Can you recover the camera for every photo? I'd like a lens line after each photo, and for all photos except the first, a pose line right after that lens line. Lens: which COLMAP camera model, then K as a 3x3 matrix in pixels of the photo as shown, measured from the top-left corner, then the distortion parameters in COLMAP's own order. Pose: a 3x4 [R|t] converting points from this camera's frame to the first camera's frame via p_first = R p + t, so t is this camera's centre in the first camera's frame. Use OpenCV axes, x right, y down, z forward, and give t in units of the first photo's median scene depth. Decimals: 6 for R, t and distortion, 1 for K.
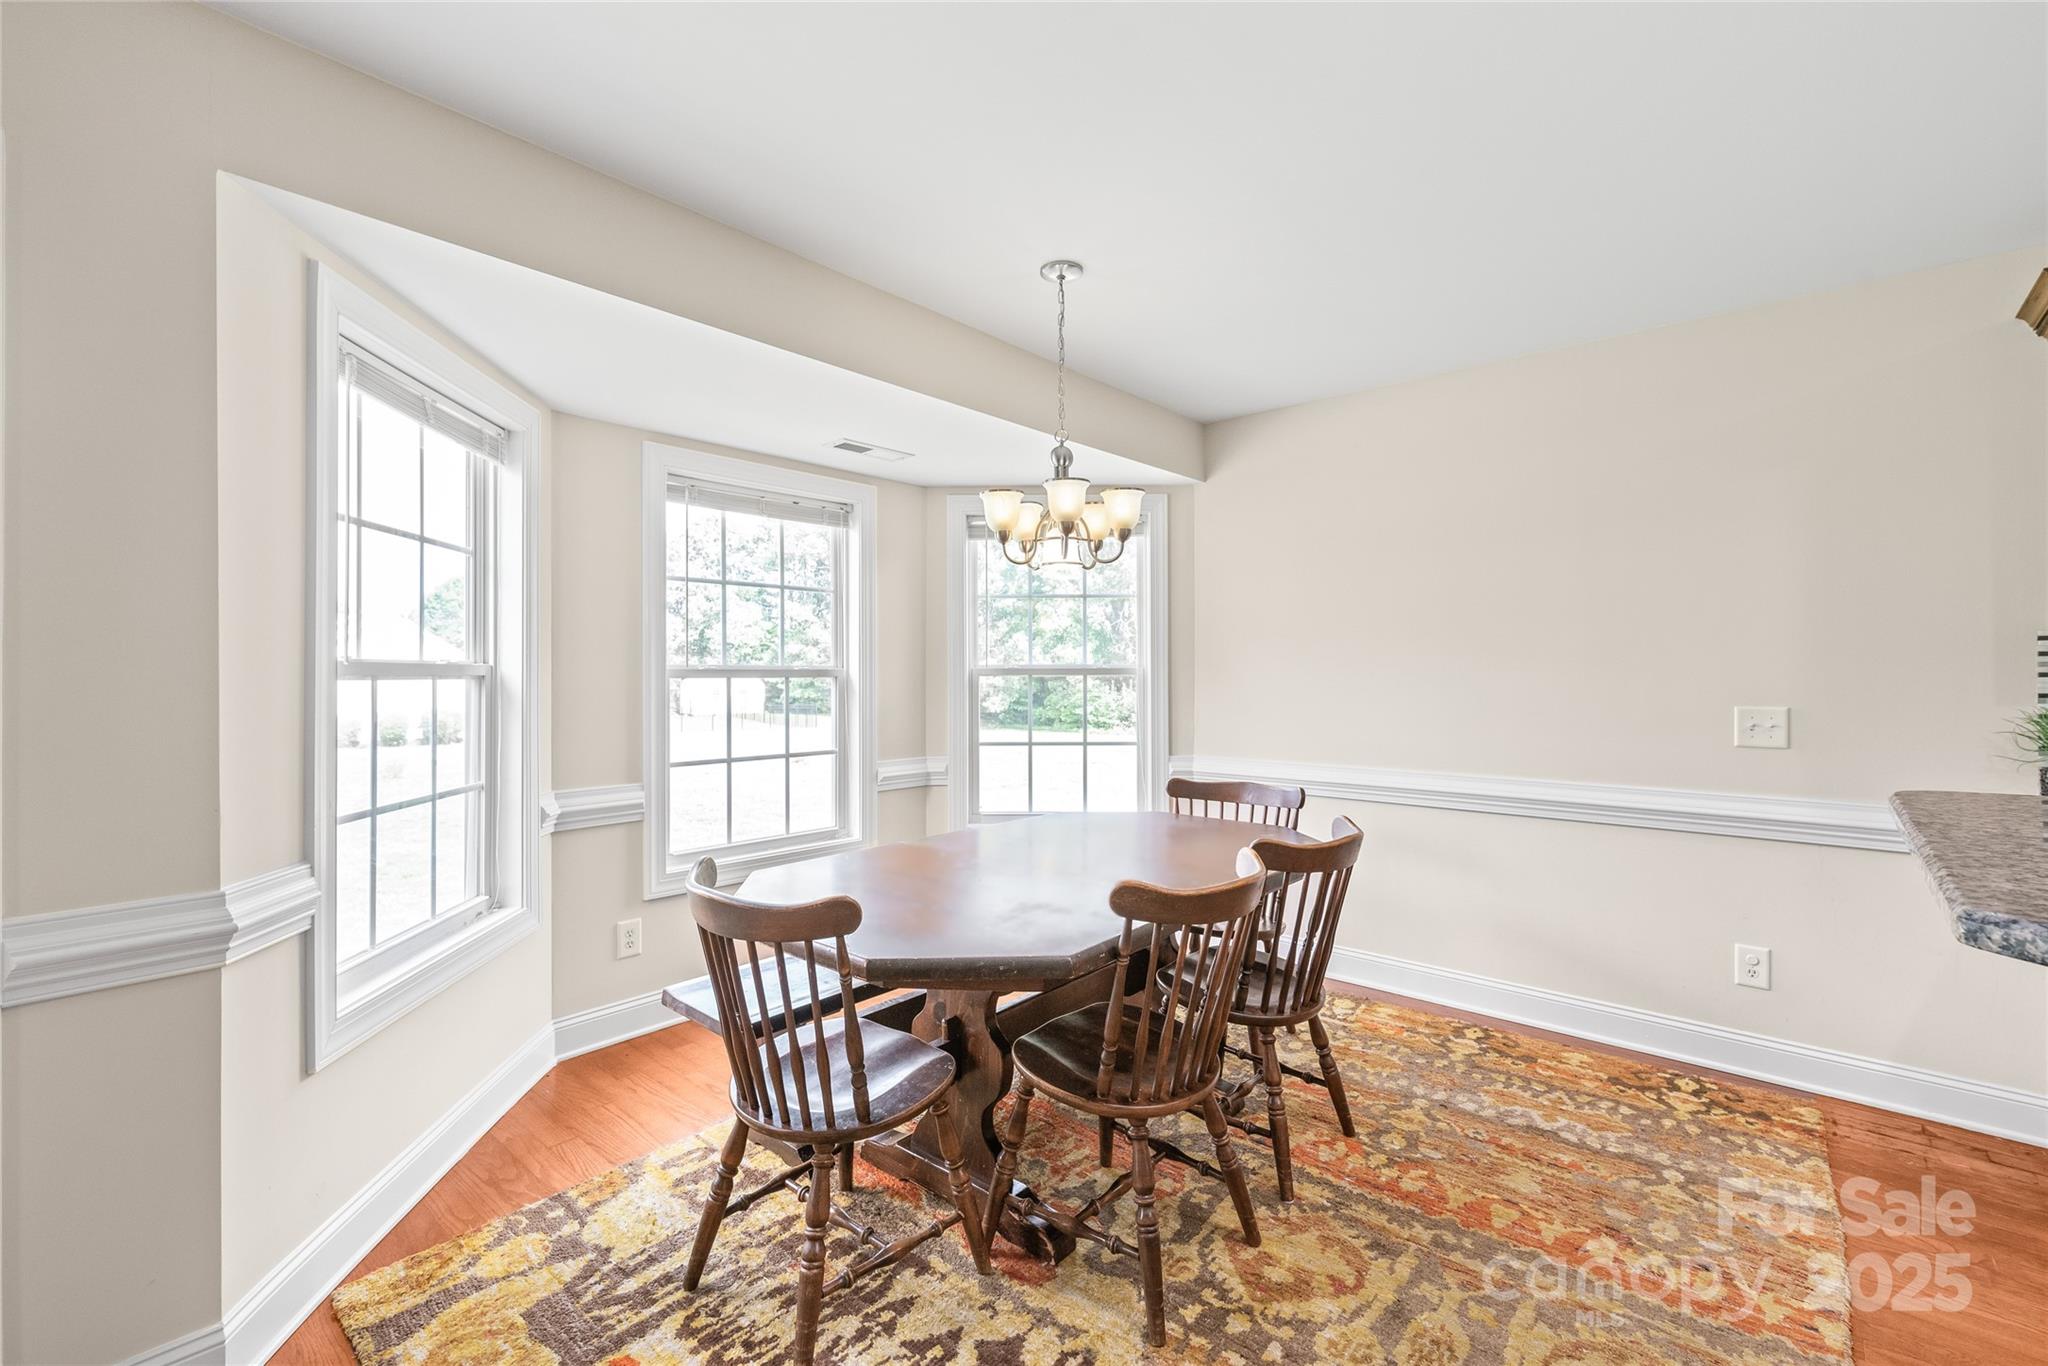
lens RADIAL K [[879.6, 0, 1025.3], [0, 879.6, 669.8], [0, 0, 1]] dist [-0.000706, -0.000078]
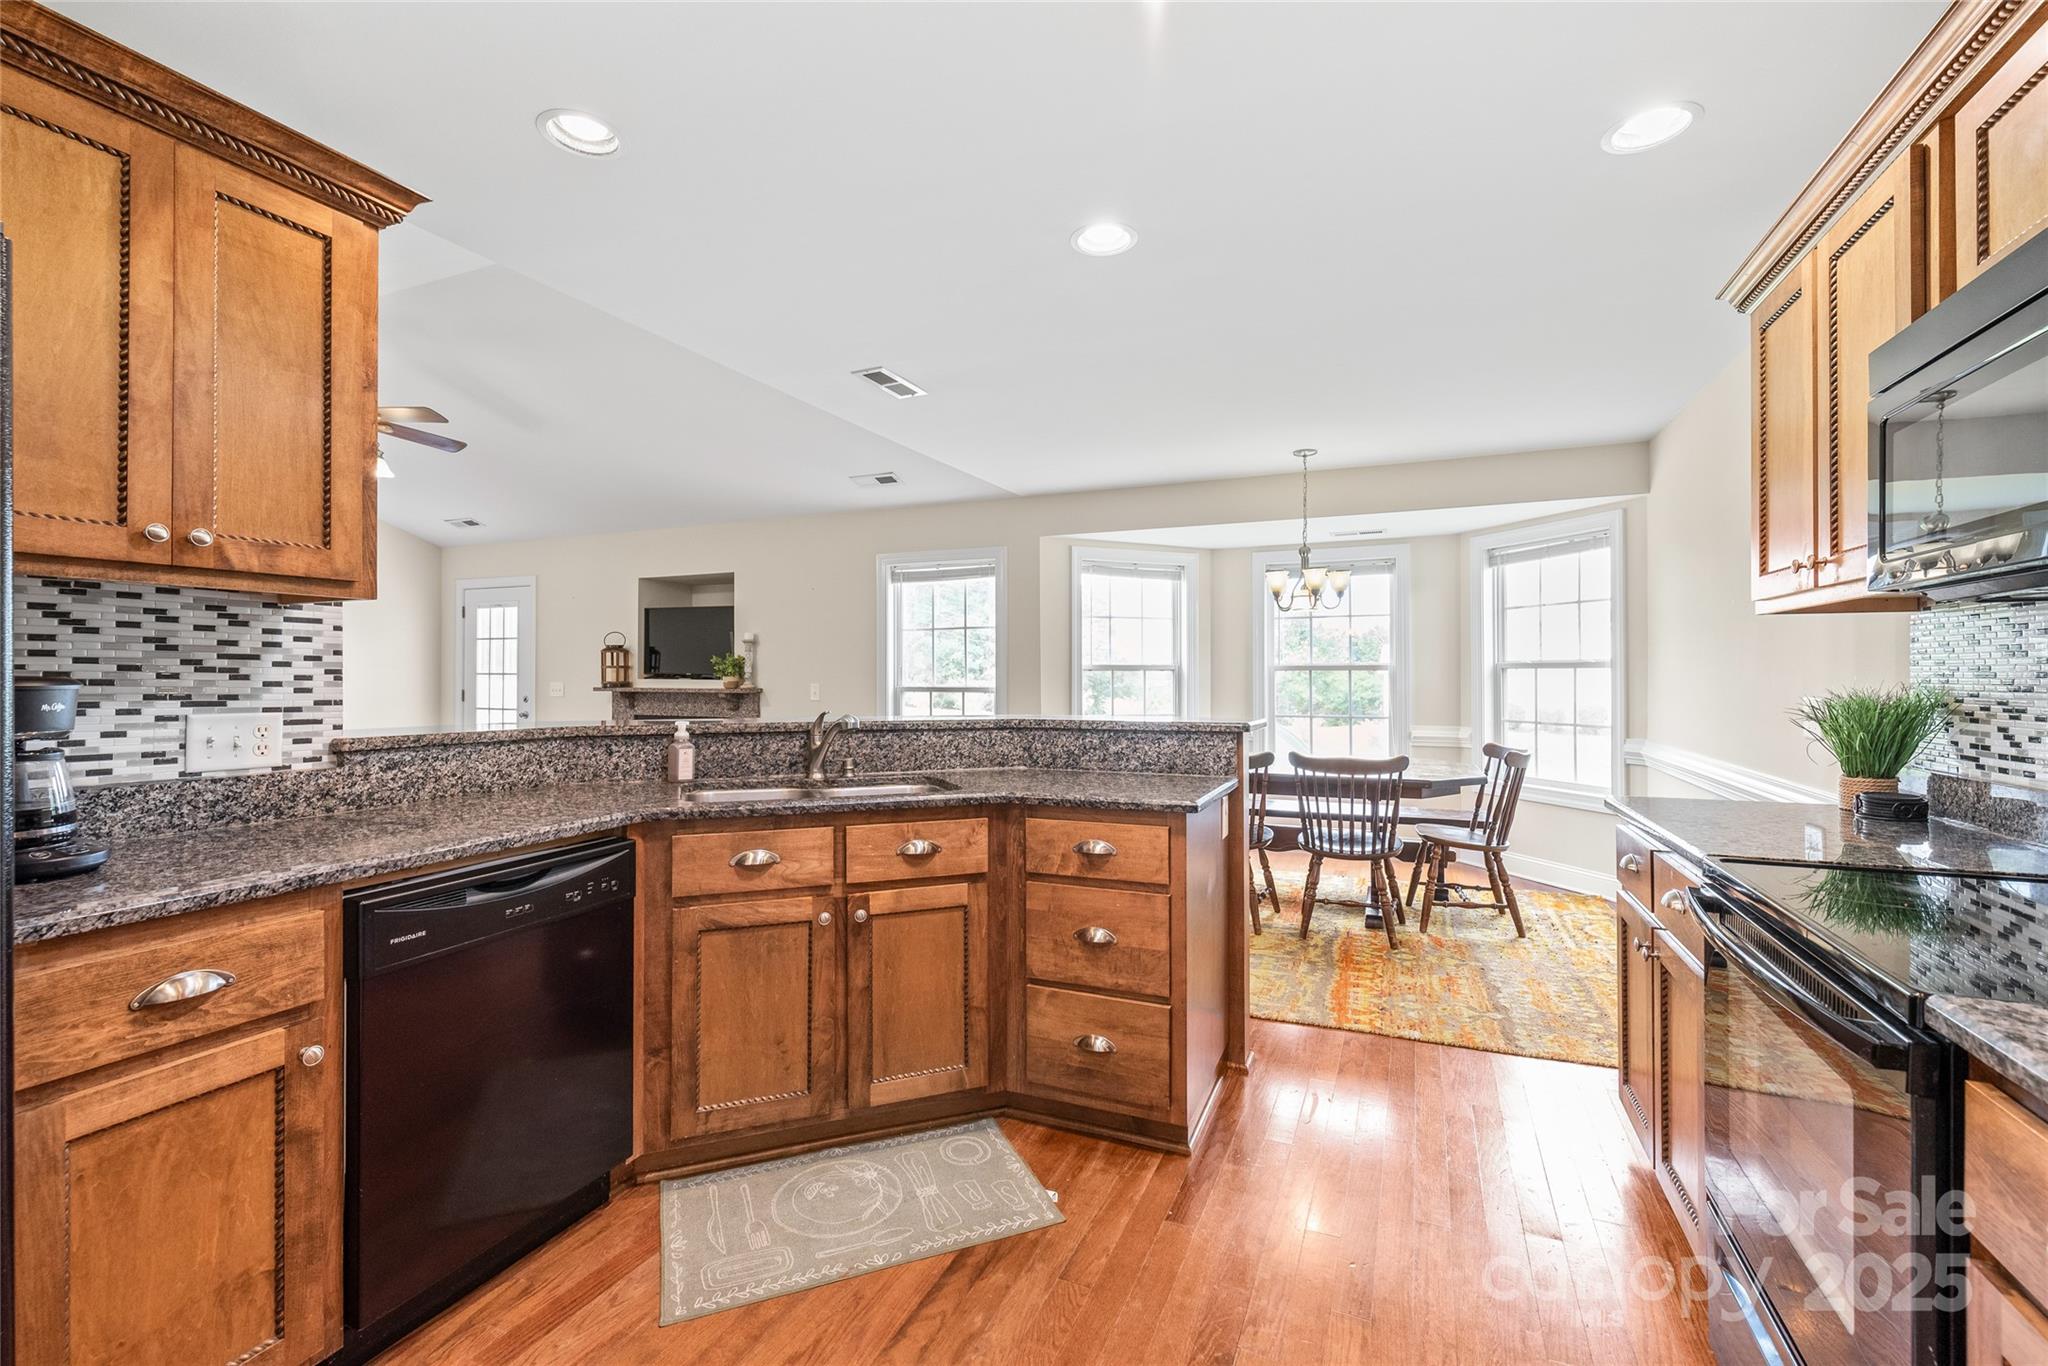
lens RADIAL K [[879.6, 0, 1025.3], [0, 879.6, 669.8], [0, 0, 1]] dist [-0.000706, -0.000078]
pose [[0.303588, -0.003114, -0.952798, 1.755170], [0.007471, 0.999972, -0.000887, 0.006565], [0.952774, -0.006849, 0.303603, -0.149425]]
